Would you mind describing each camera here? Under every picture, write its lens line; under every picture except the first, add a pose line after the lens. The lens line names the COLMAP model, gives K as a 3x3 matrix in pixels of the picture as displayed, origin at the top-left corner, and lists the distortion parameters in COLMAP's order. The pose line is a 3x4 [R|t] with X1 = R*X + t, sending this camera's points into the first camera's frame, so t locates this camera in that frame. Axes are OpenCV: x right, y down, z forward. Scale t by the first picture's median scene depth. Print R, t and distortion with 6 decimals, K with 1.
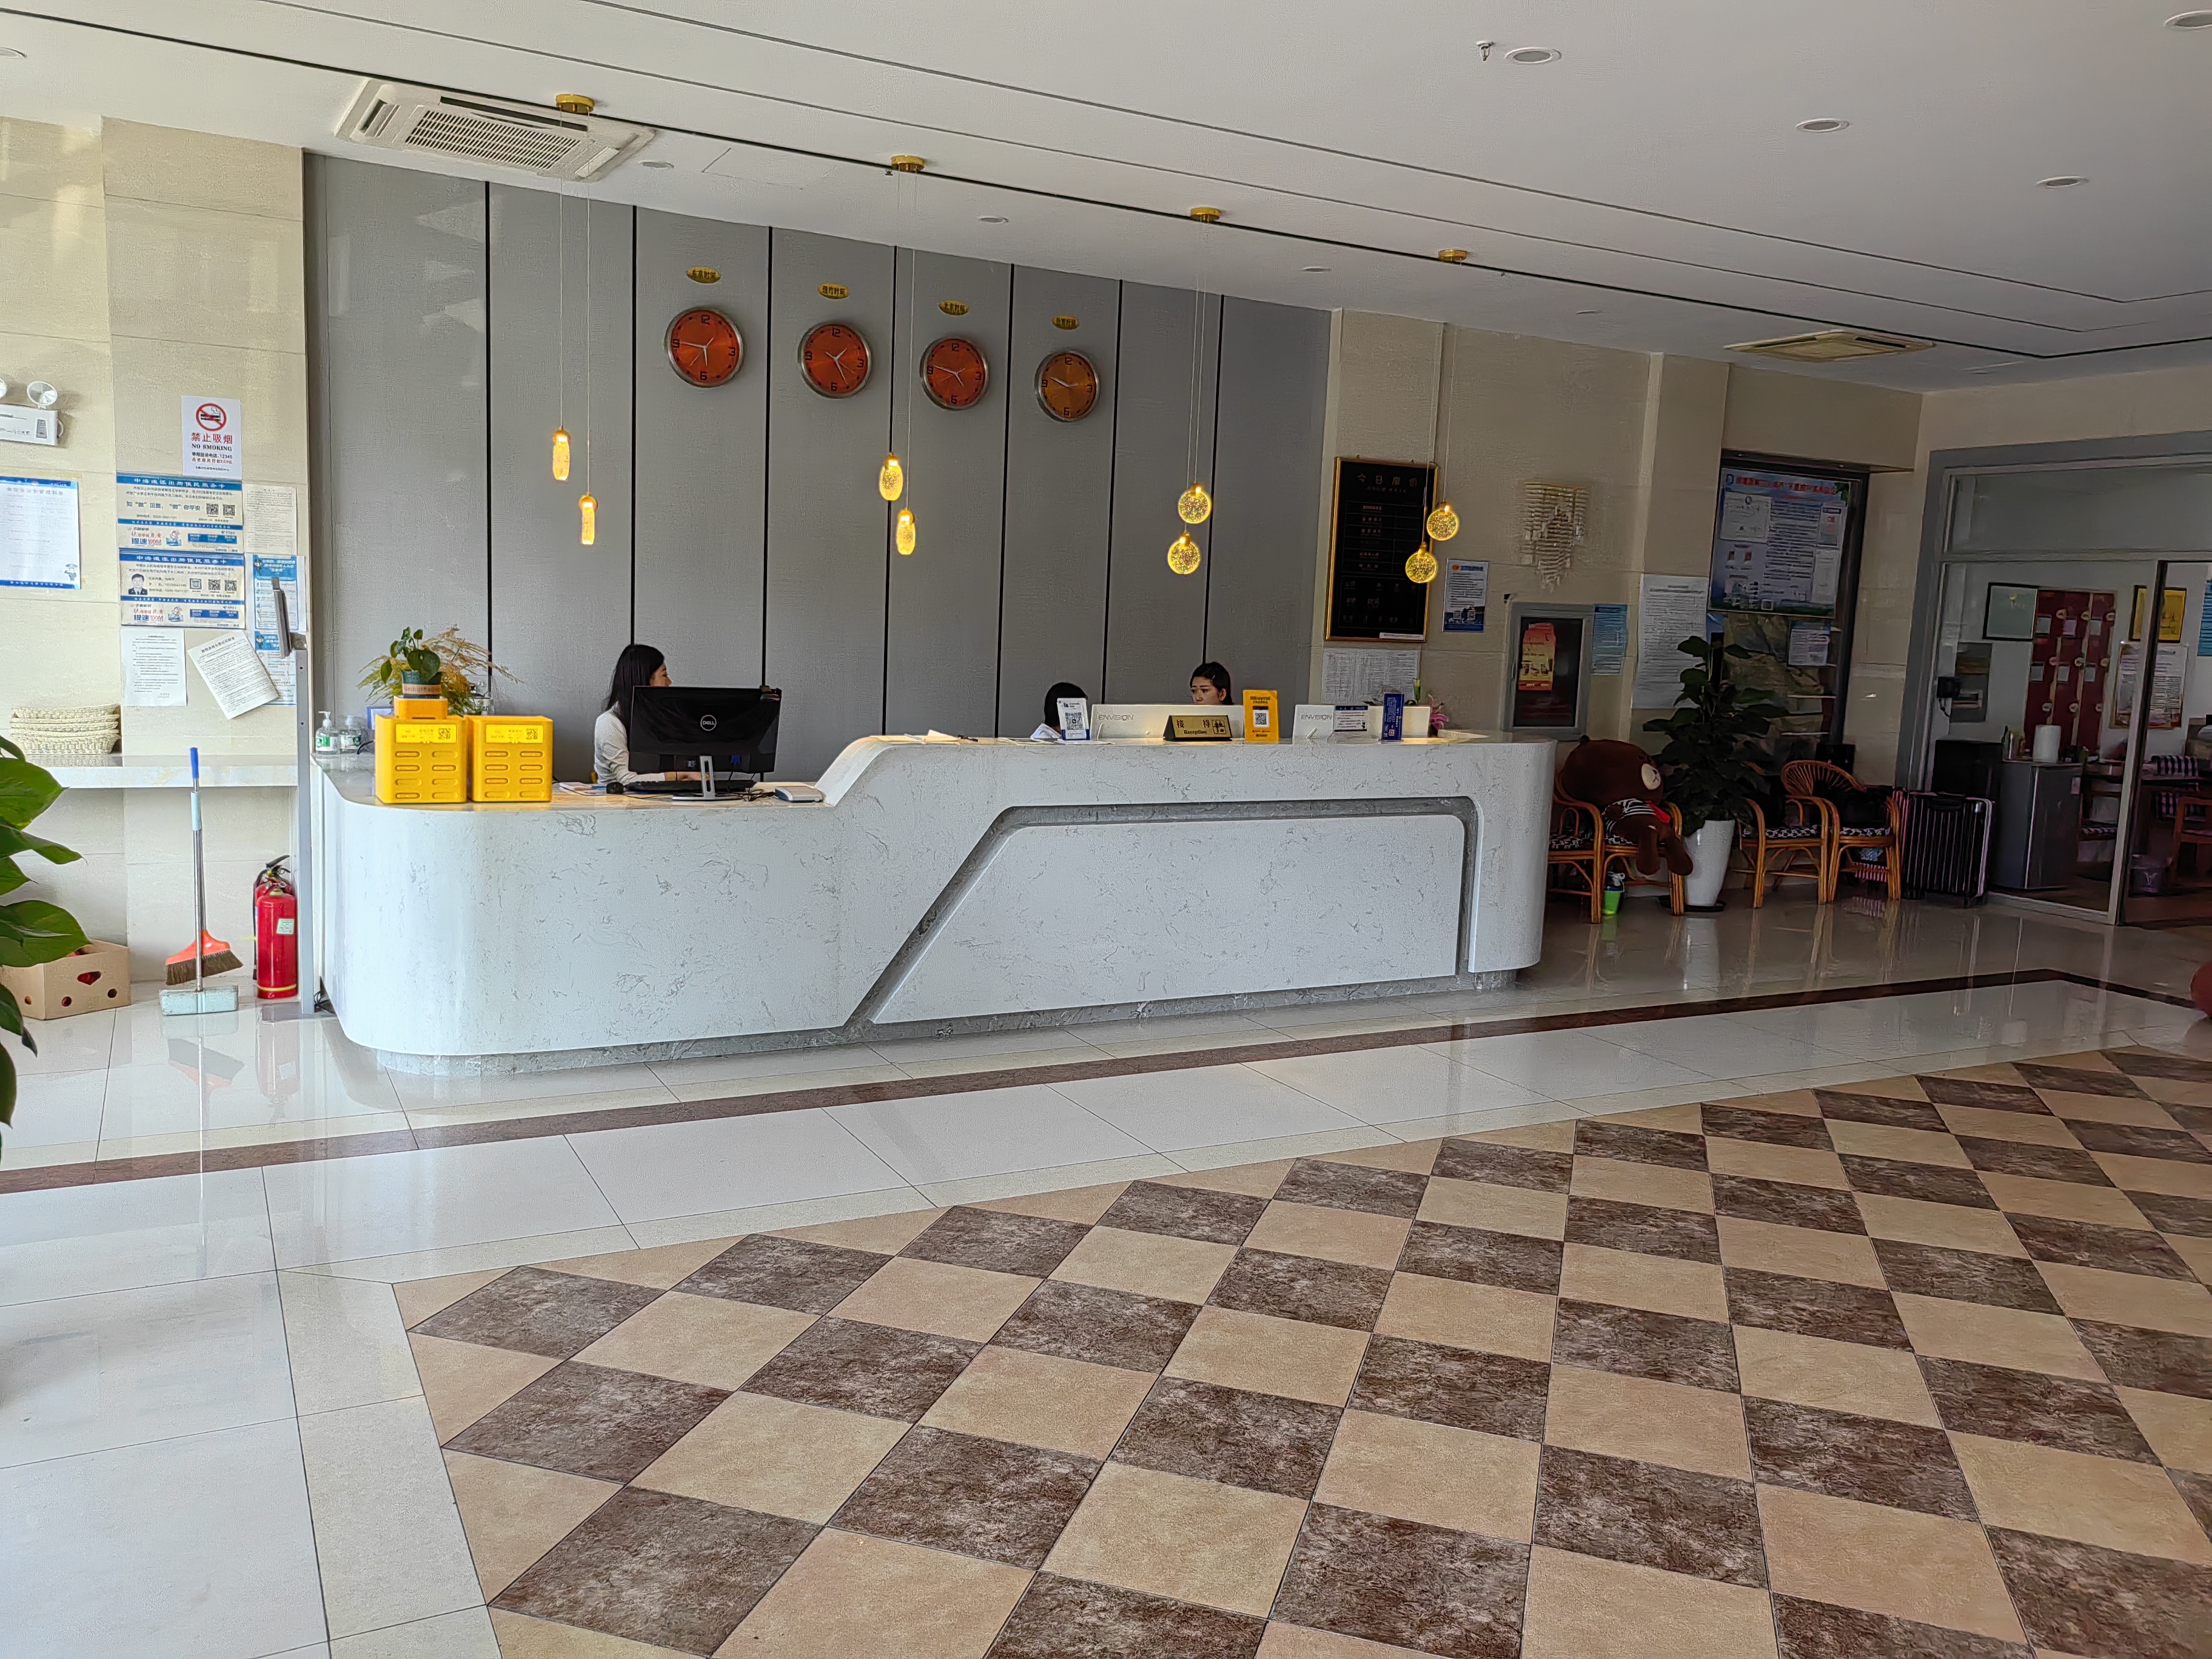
lens RADIAL K [[1697.2, 0, 1096.1], [0, 1697.2, 826.9], [0, 0, 1]] dist [0.024984, 0.000089]
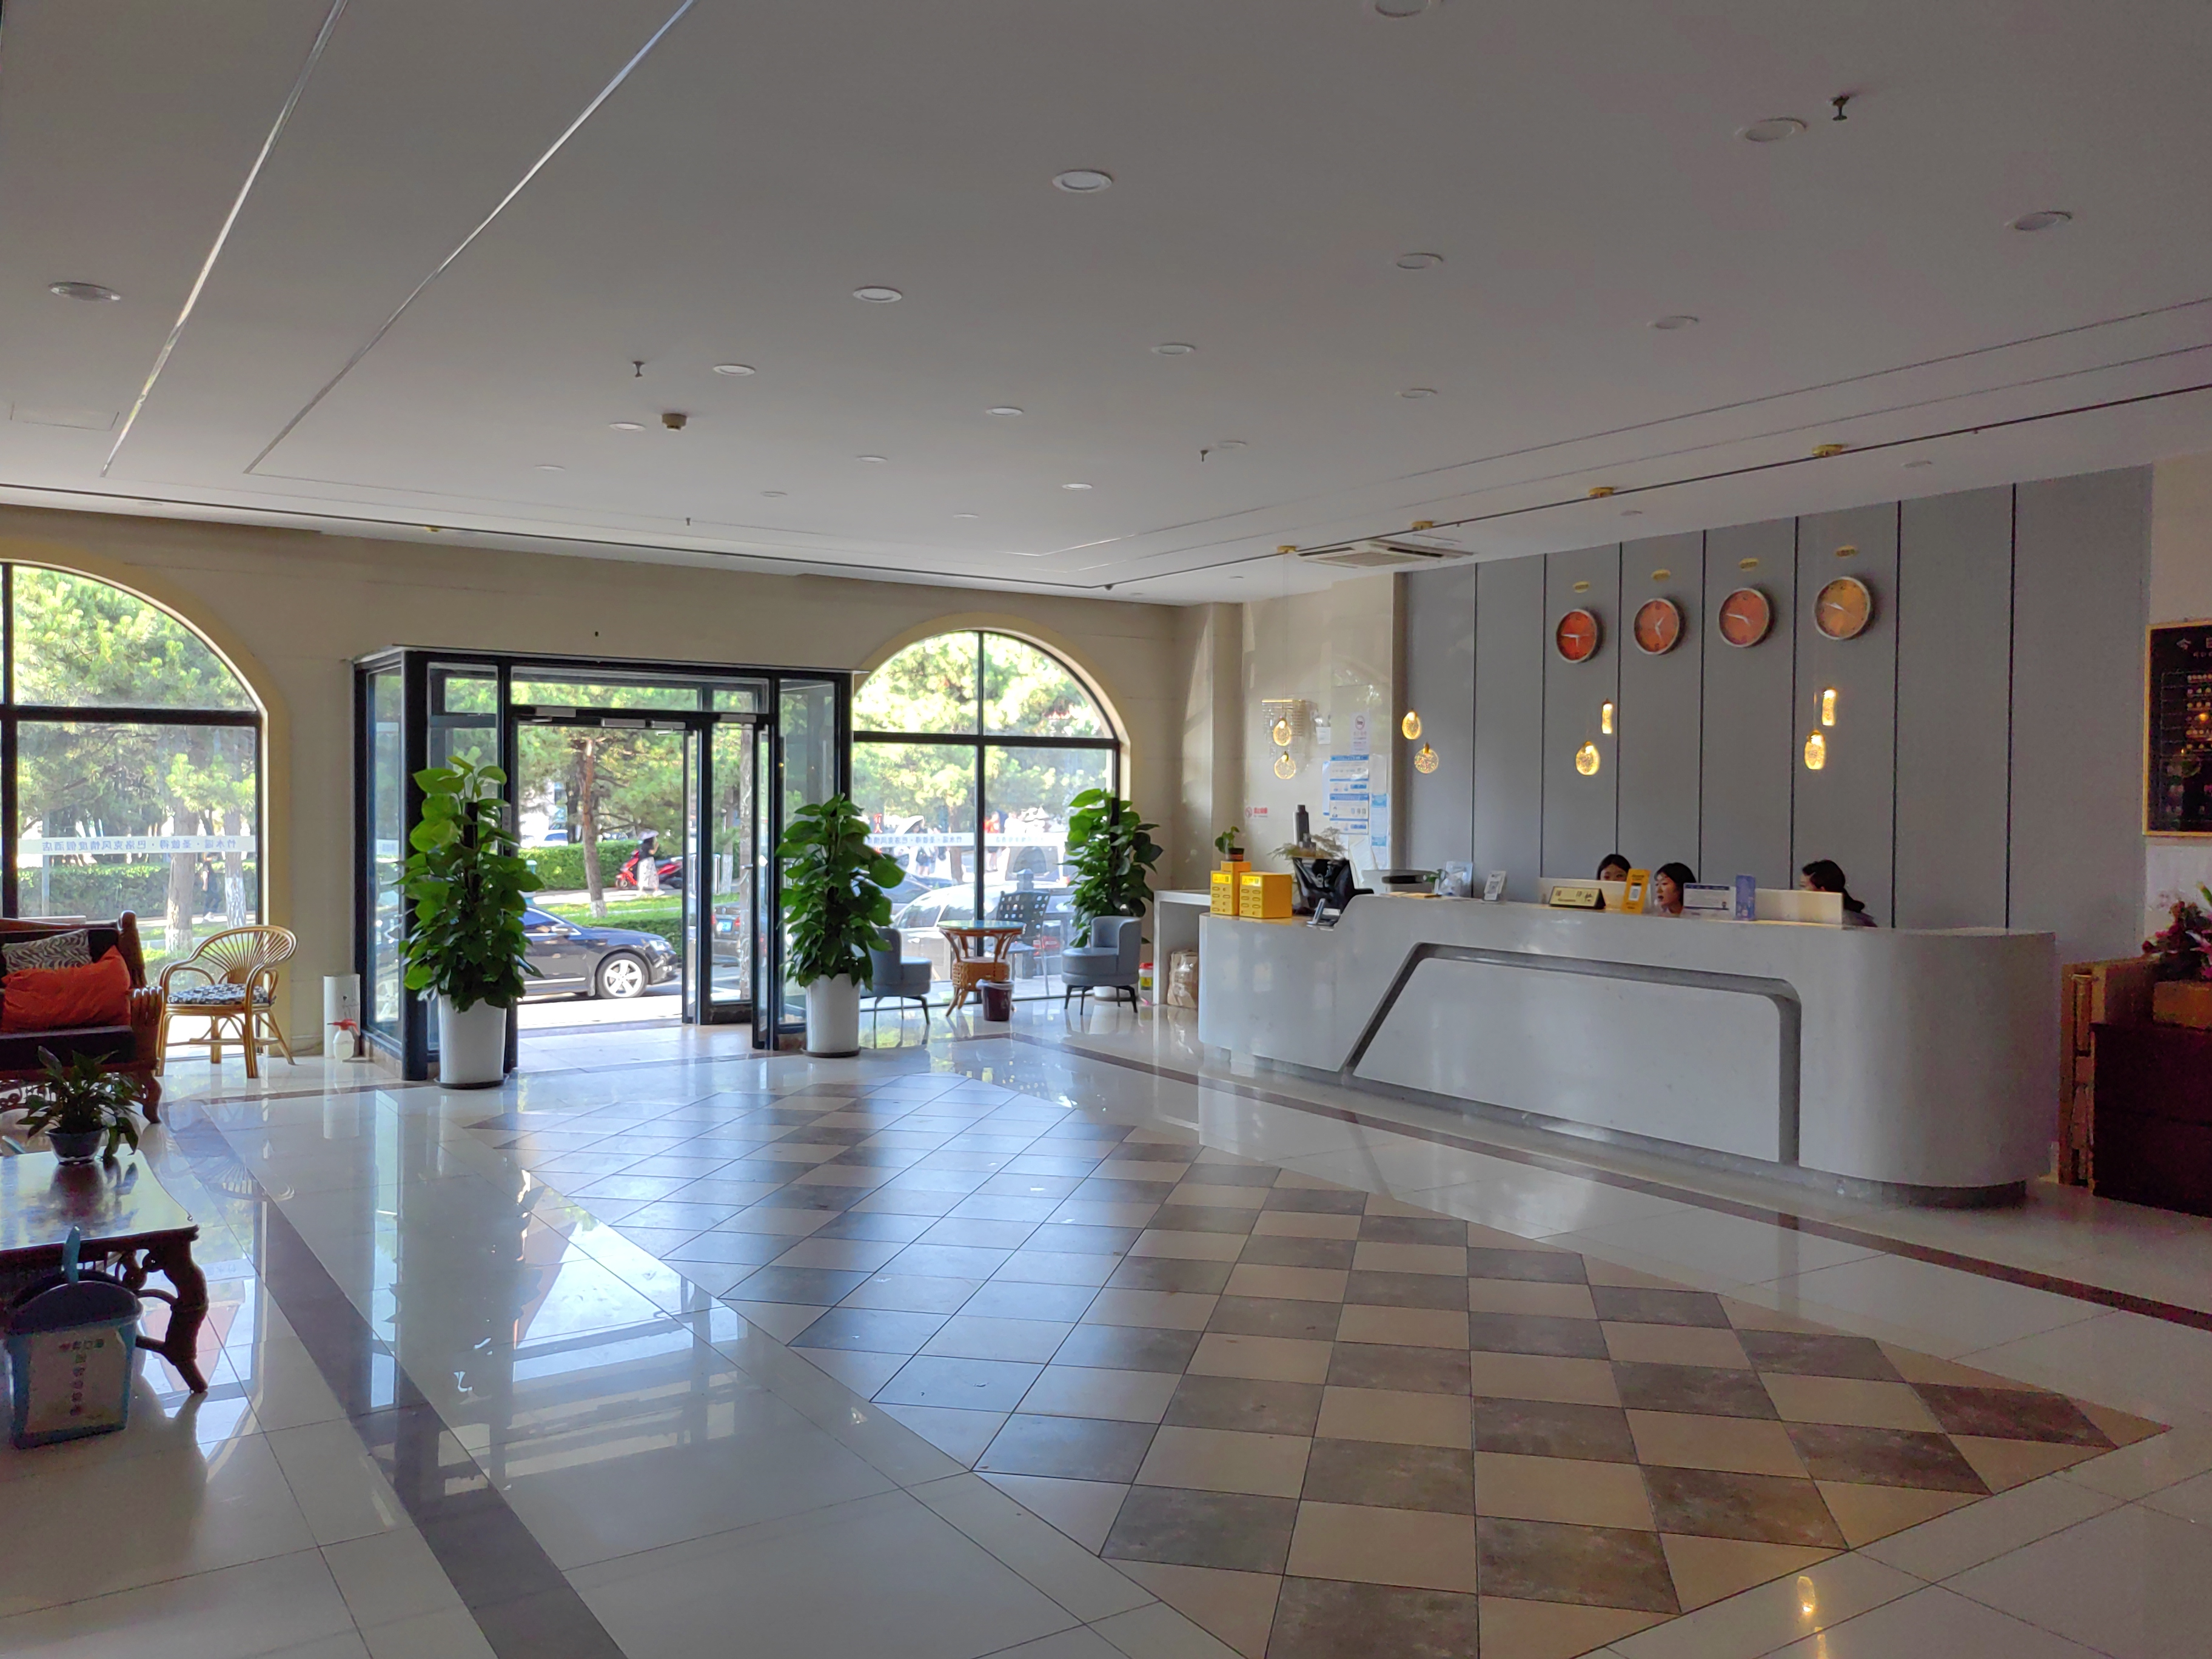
lens RADIAL K [[1697.2, 0, 1096.1], [0, 1697.2, 826.9], [0, 0, 1]] dist [0.024984, 0.000089]
pose [[0.063001, -0.027770, -0.997627, 1.323727], [-0.136295, 0.990008, -0.036165, -0.017893], [0.988663, 0.138250, 0.058587, 0.611932]]
